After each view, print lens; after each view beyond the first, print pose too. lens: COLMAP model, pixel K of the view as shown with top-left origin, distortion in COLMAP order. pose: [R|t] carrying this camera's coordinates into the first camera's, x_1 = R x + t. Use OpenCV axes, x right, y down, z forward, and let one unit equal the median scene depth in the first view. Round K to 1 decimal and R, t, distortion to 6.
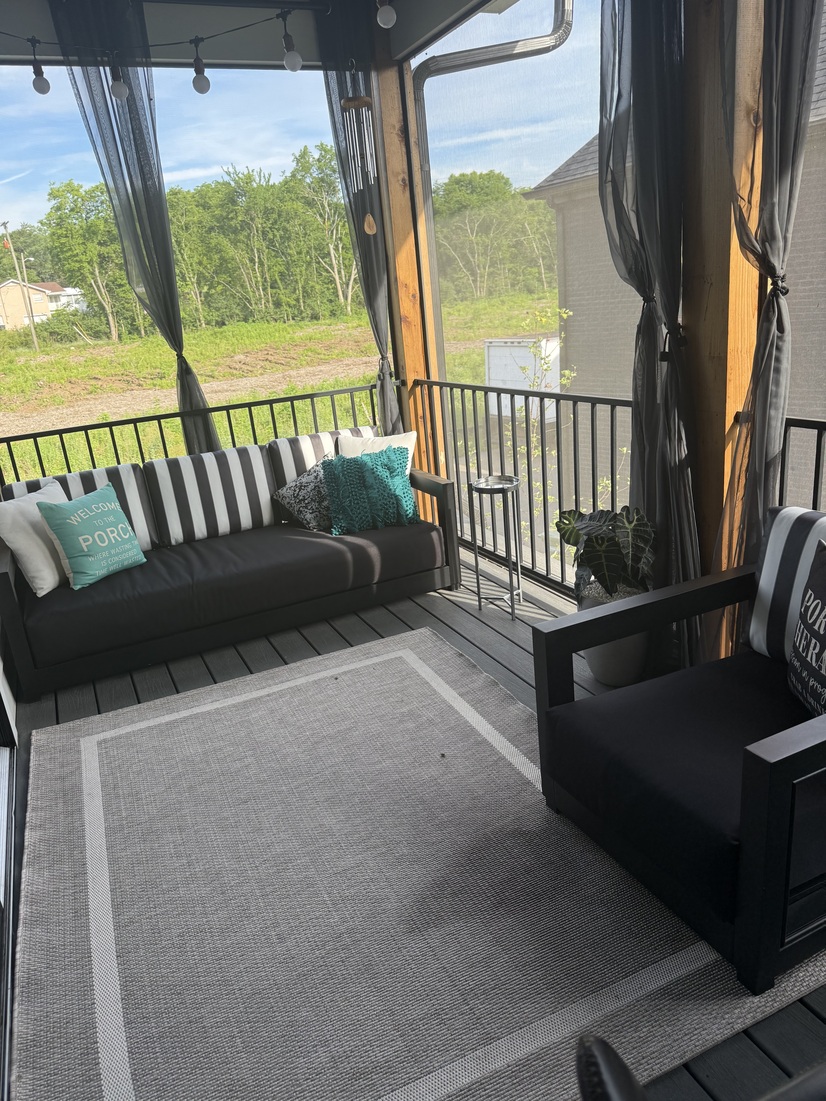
lens RADIAL K [[821.2, 0, 414.2], [0, 821.2, 597.7], [0, 0, 1]] dist [0.142879, -0.234436]
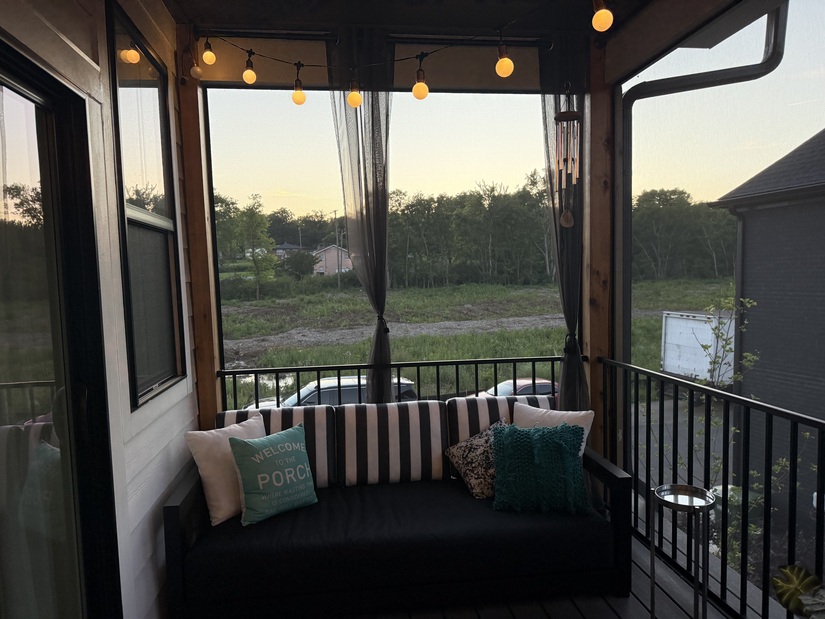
lens RADIAL K [[615.4, 0, 415.0], [0, 615.4, 322.8], [0, 0, 1]] dist [0.142879, -0.234436]
pose [[0.954134, 0.095243, -0.283825, -0.000547], [-0.163638, 0.959808, -0.228018, -0.098059], [0.250701, 0.264004, 0.931371, 0.225217]]
